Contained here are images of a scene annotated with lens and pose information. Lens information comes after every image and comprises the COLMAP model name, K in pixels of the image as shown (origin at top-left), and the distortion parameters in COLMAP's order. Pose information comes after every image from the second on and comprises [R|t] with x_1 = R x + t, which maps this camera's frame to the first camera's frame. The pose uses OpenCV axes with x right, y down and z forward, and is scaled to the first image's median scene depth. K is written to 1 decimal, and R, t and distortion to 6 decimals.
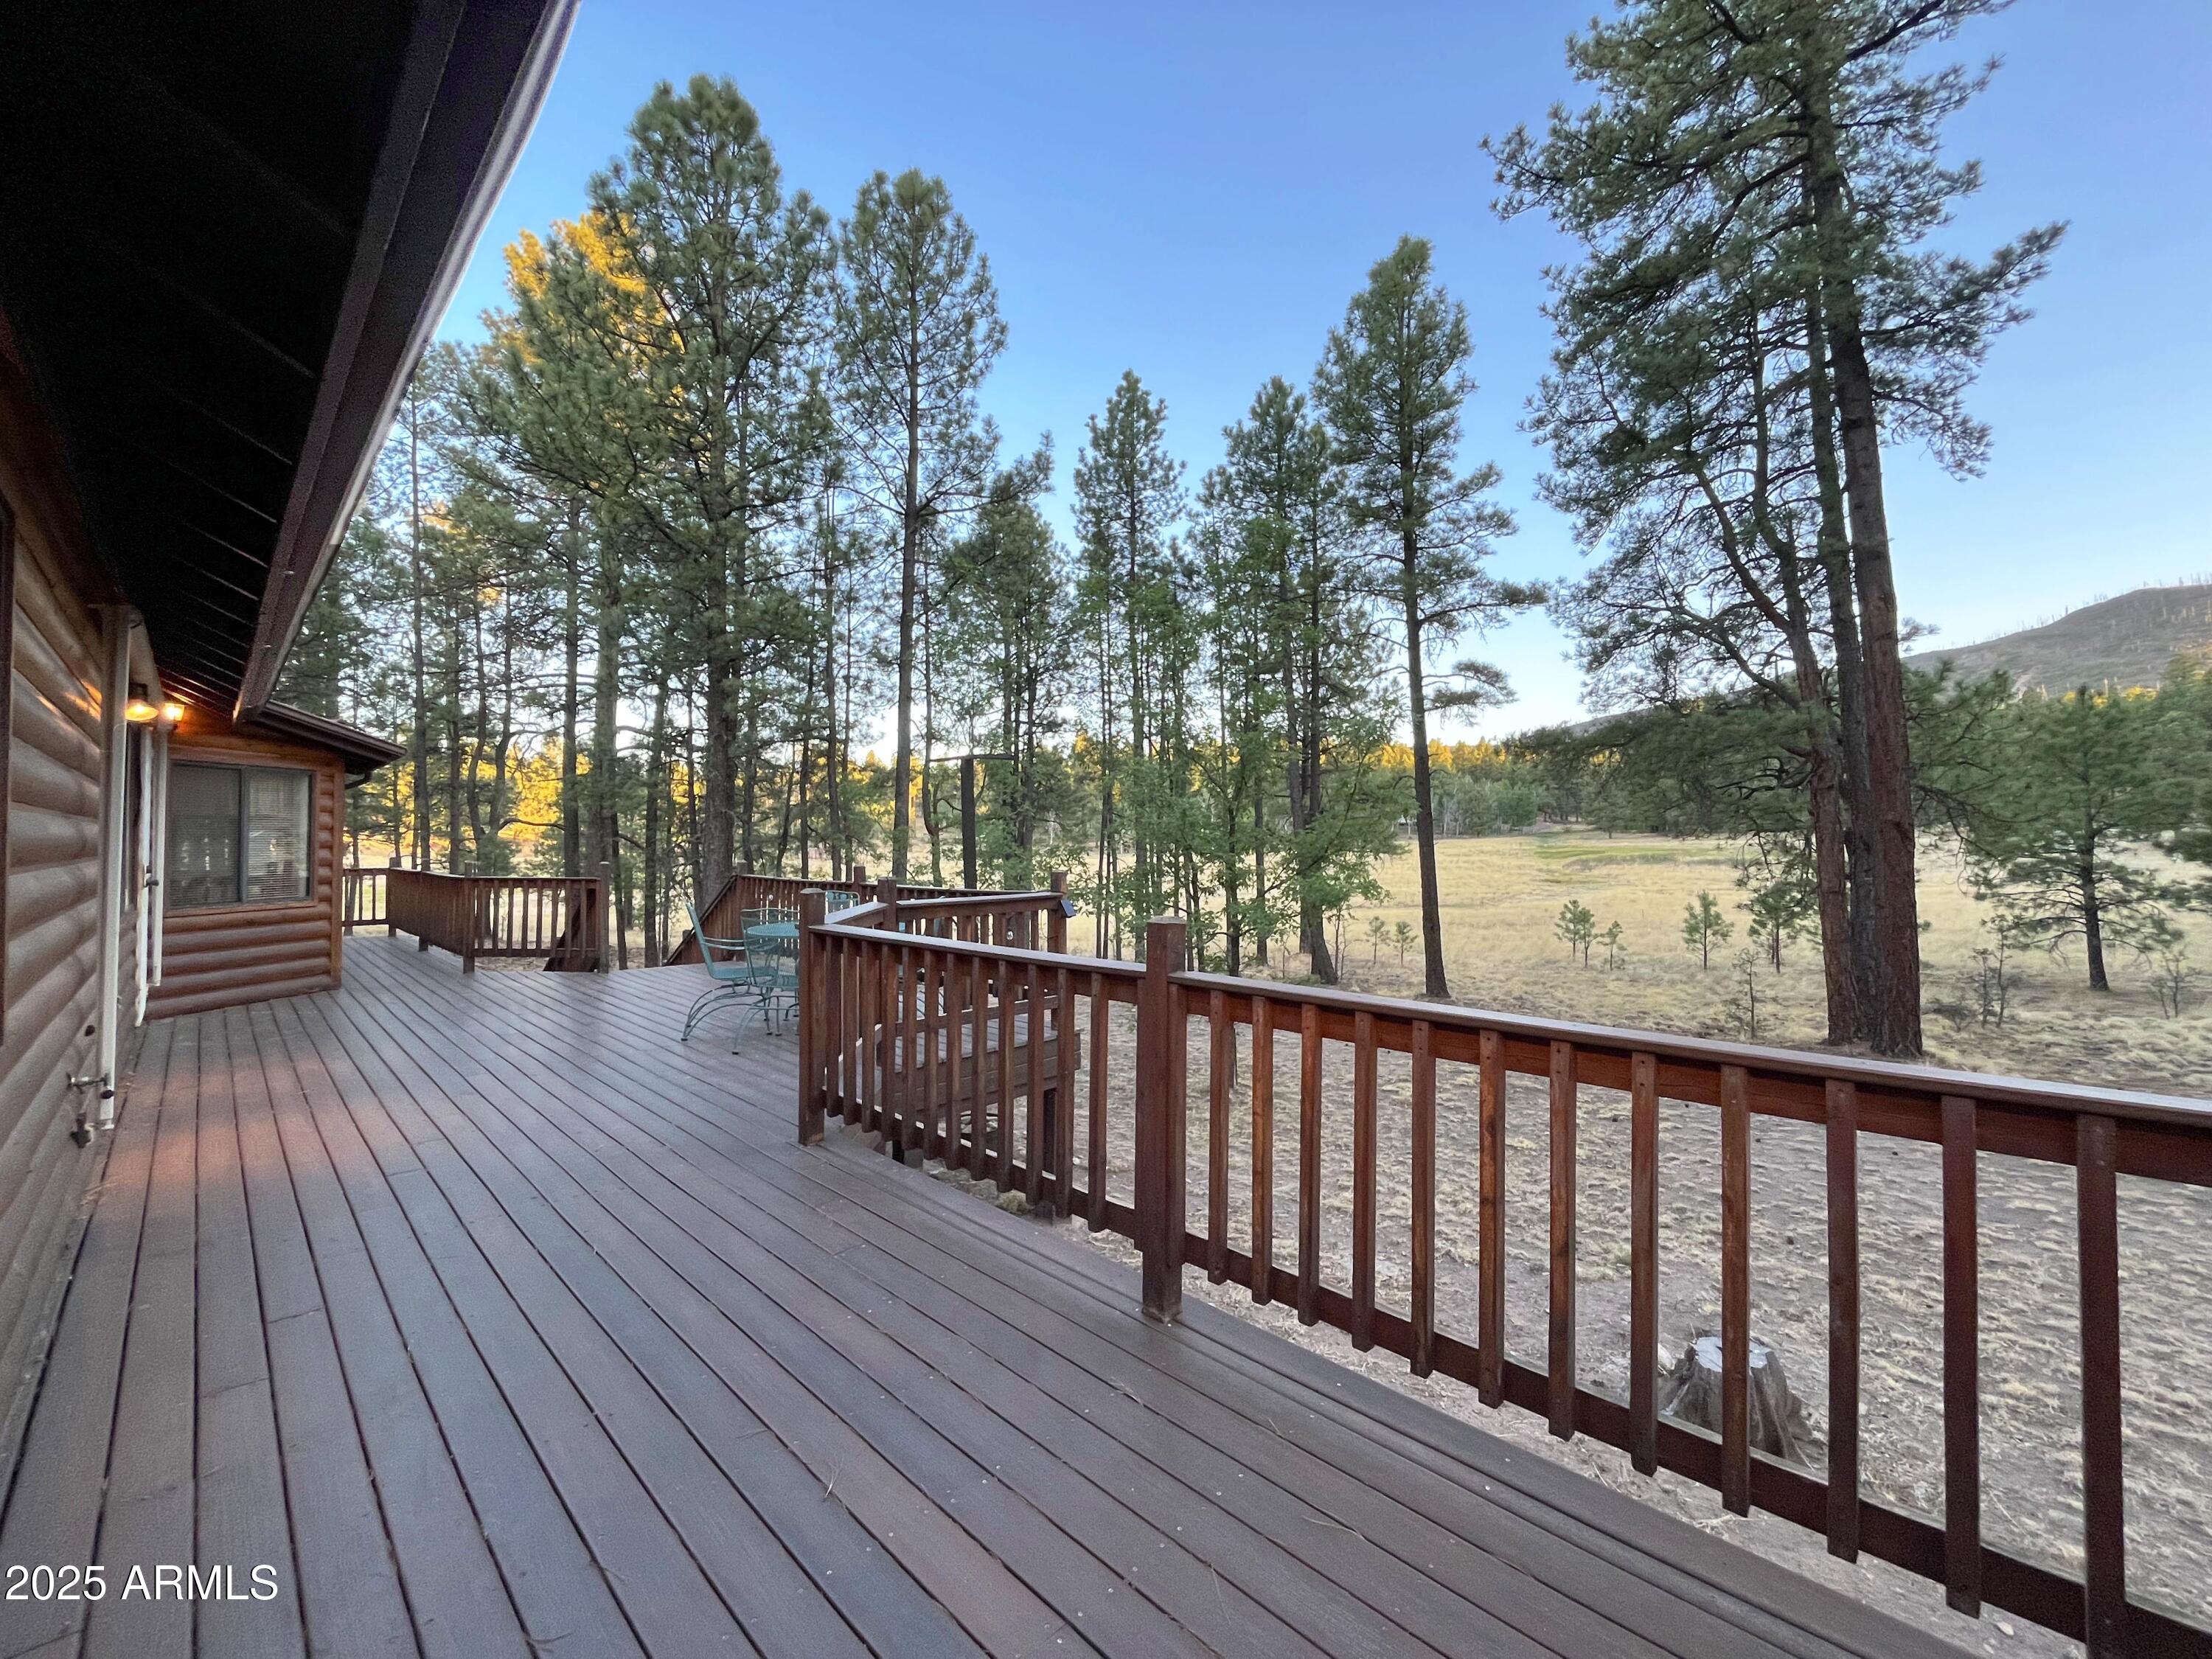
lens RADIAL K [[922.7, 0, 1117.2], [0, 922.7, 816.9], [0, 0, 1]] dist [-0.001004, 0.000163]
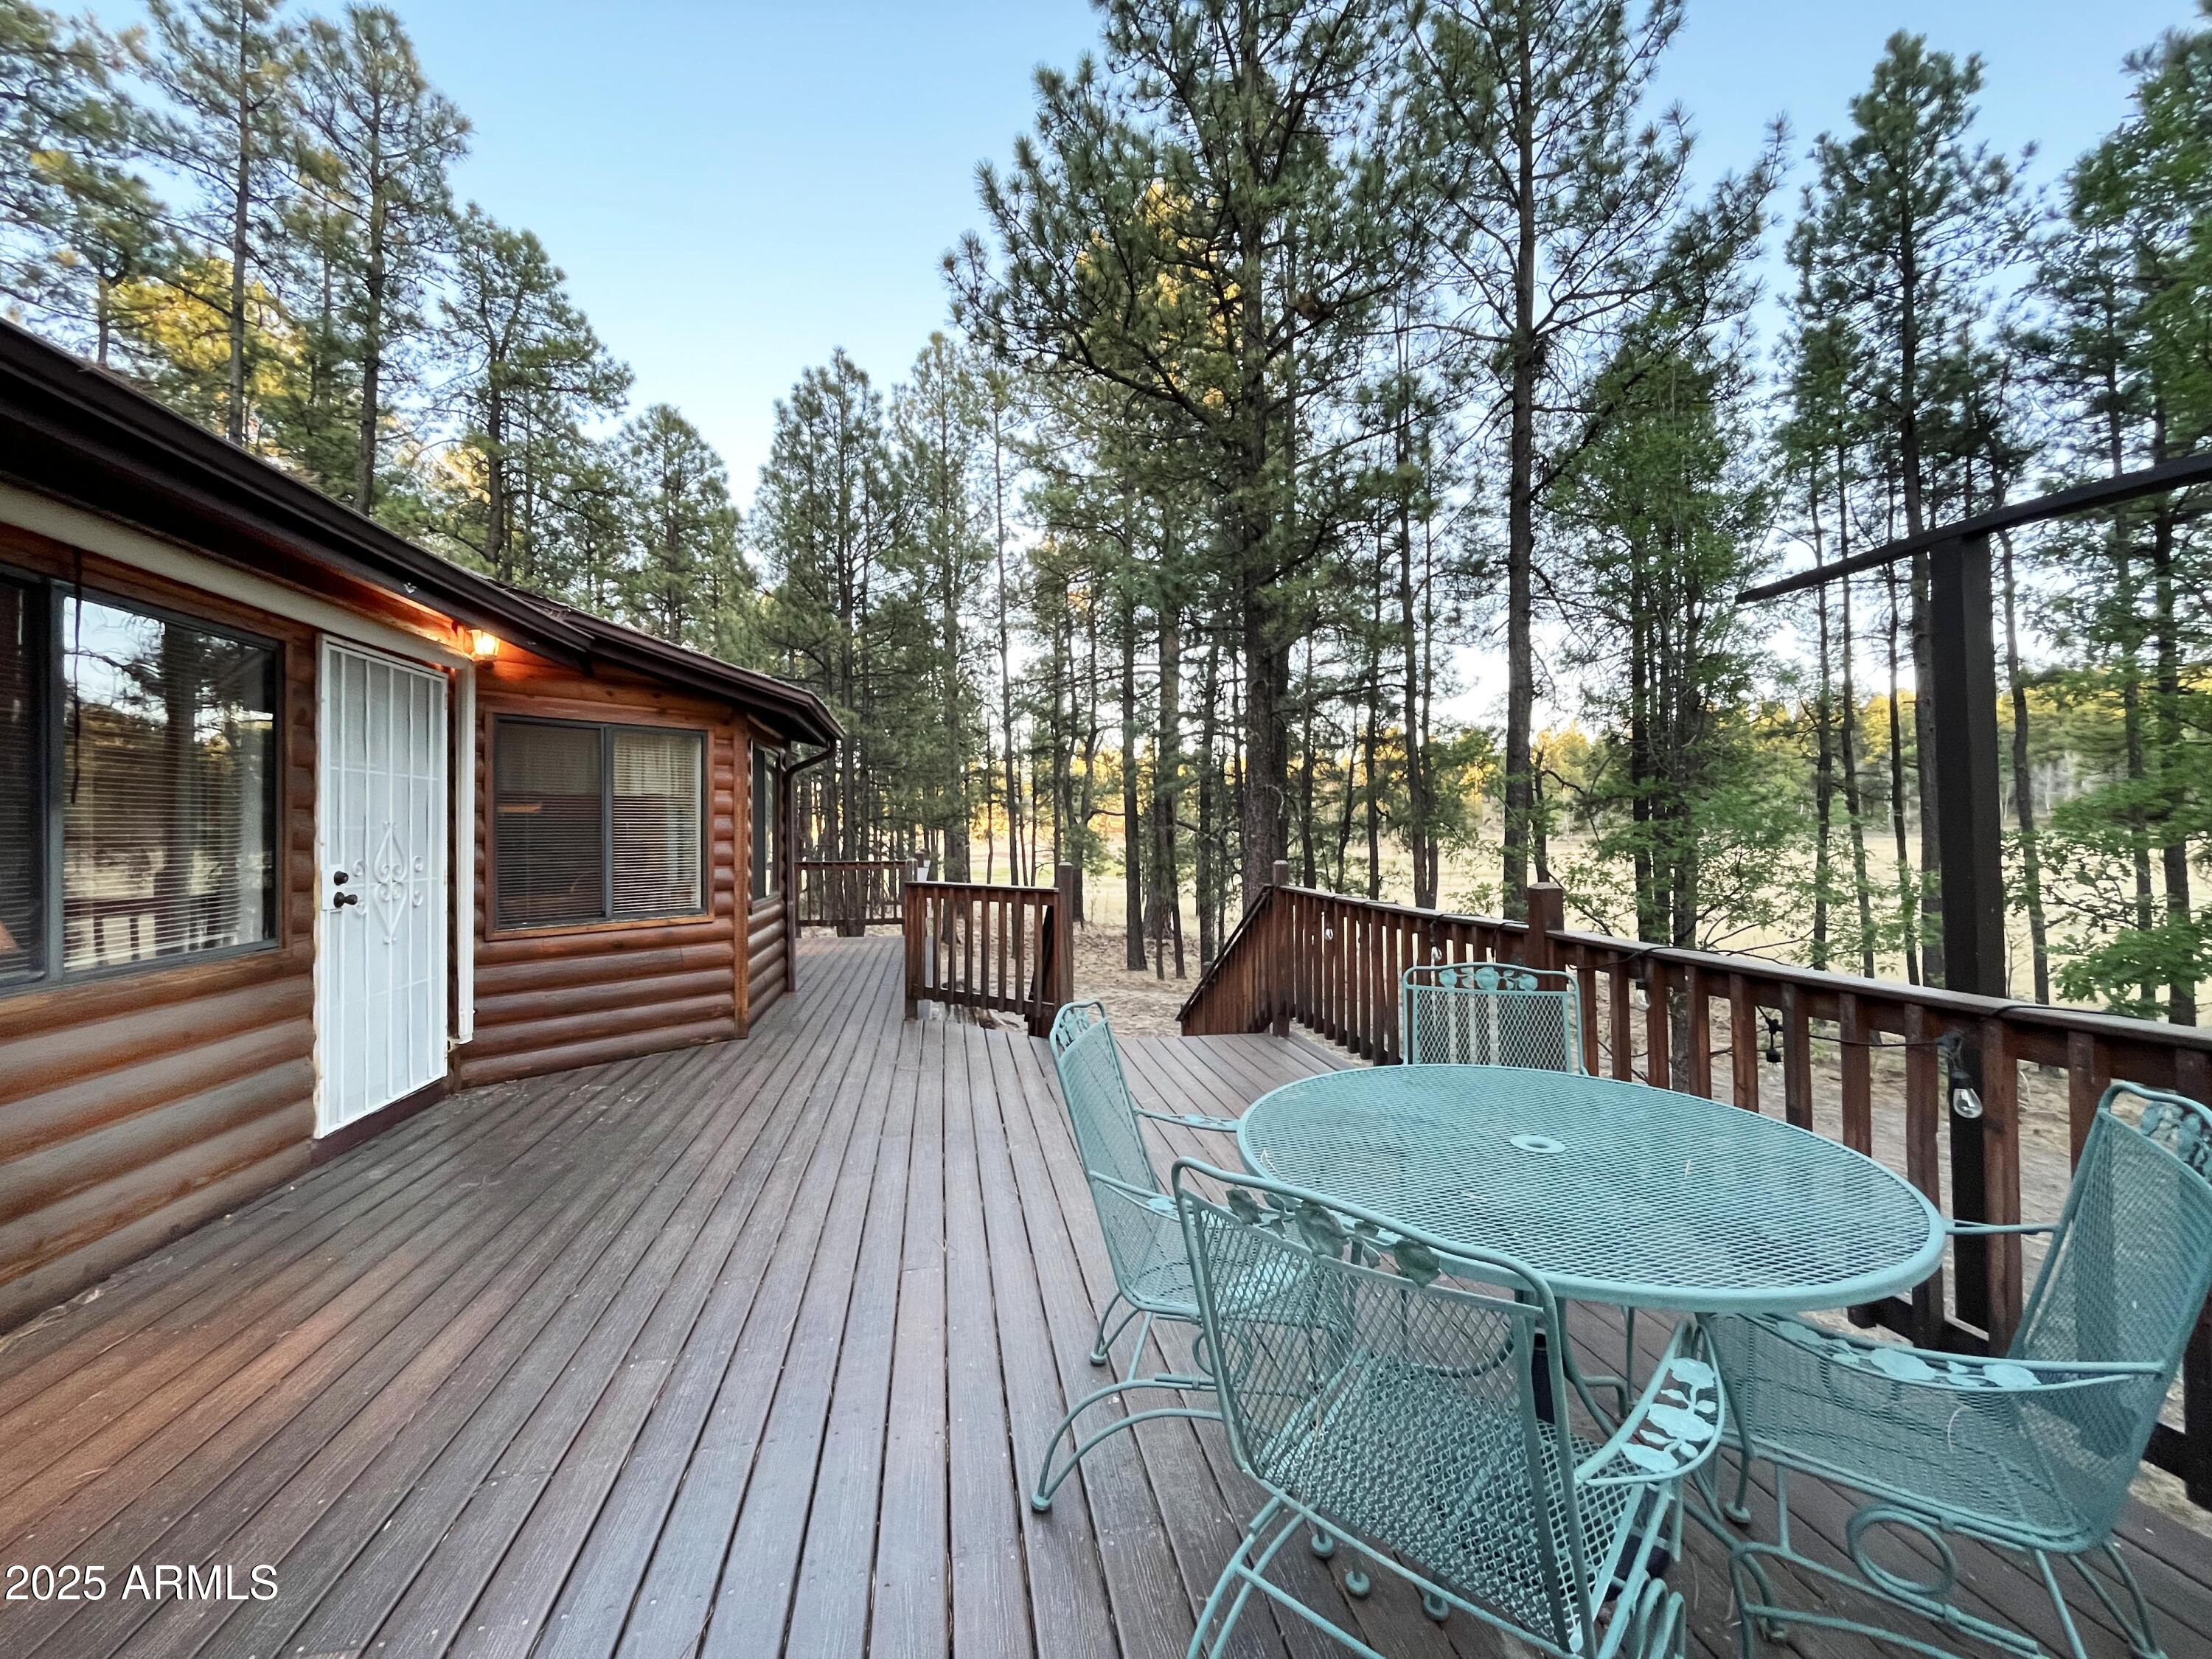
lens RADIAL K [[922.7, 0, 1117.2], [0, 922.7, 816.9], [0, 0, 1]] dist [-0.001004, 0.000163]
pose [[0.831310, -0.012322, -0.555672, -0.085675], [0.018980, 0.999800, 0.006224, 0.007181], [0.555484, -0.015721, 0.831378, 0.232034]]
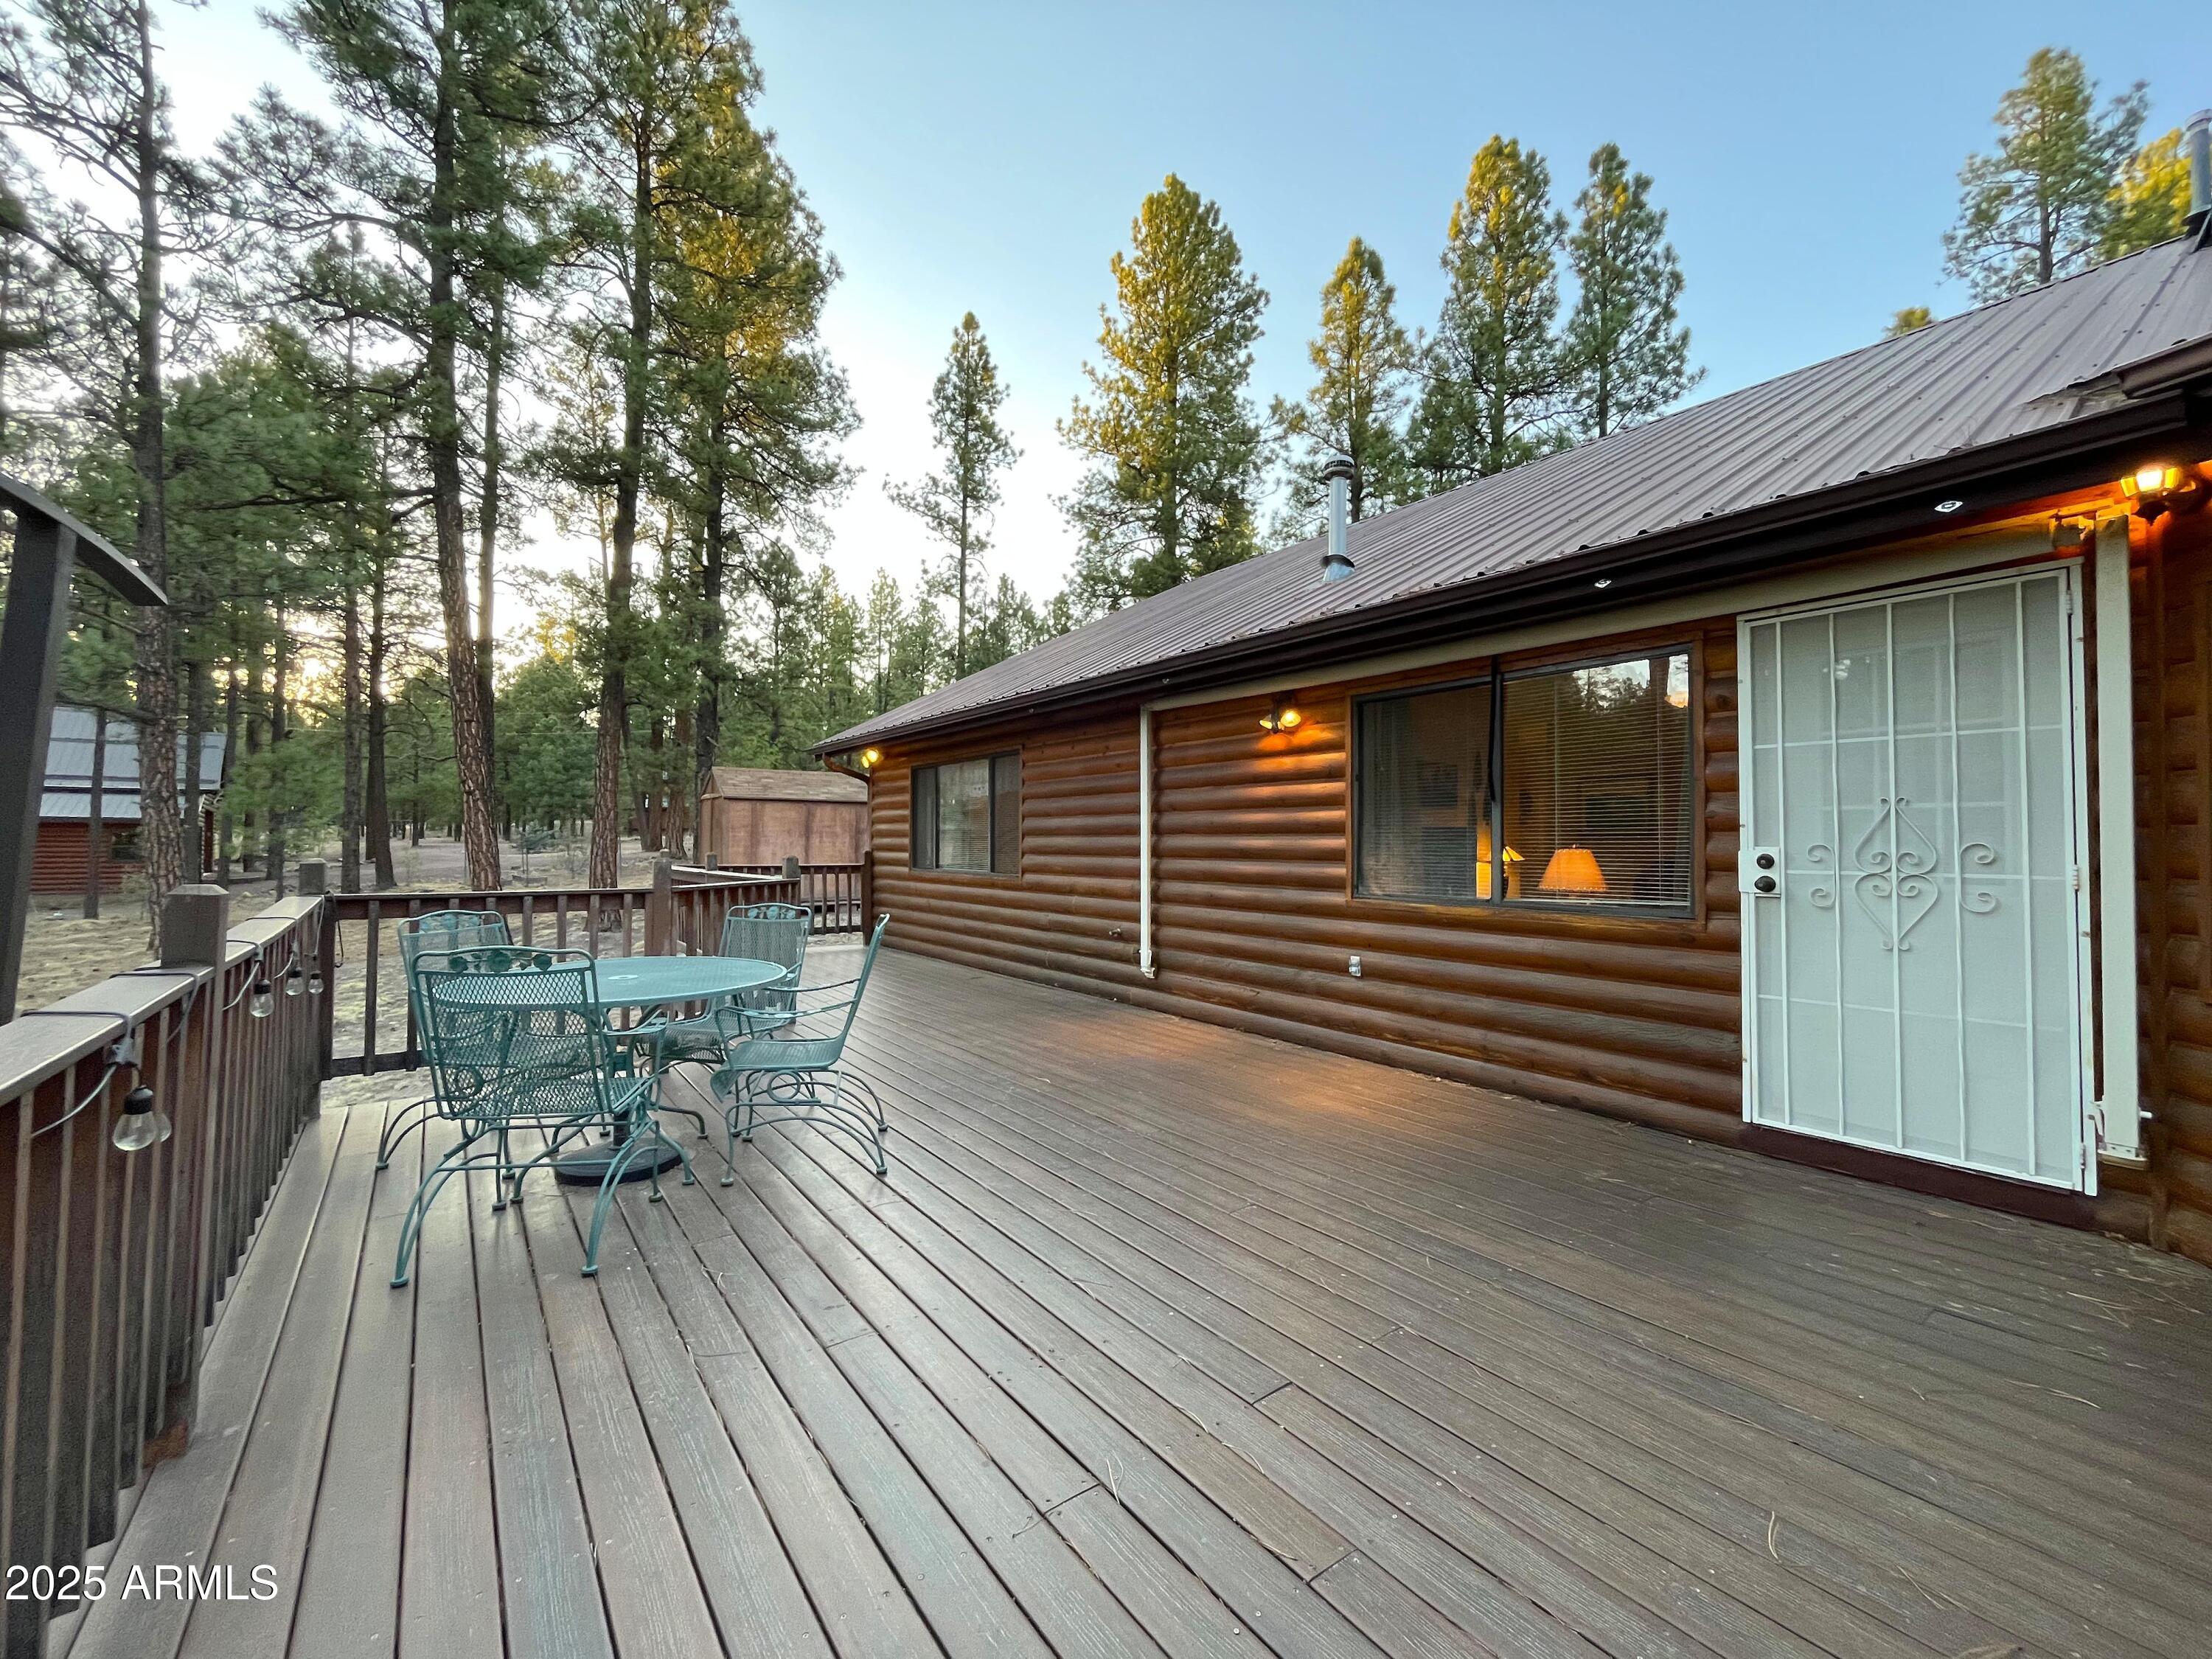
lens RADIAL K [[922.7, 0, 1117.2], [0, 922.7, 816.9], [0, 0, 1]] dist [-0.001004, 0.000163]
pose [[-0.989205, -0.002046, 0.146524, -0.250782], [-0.009640, 0.998645, -0.051138, 0.021969], [-0.146221, -0.051999, -0.987884, 0.547831]]
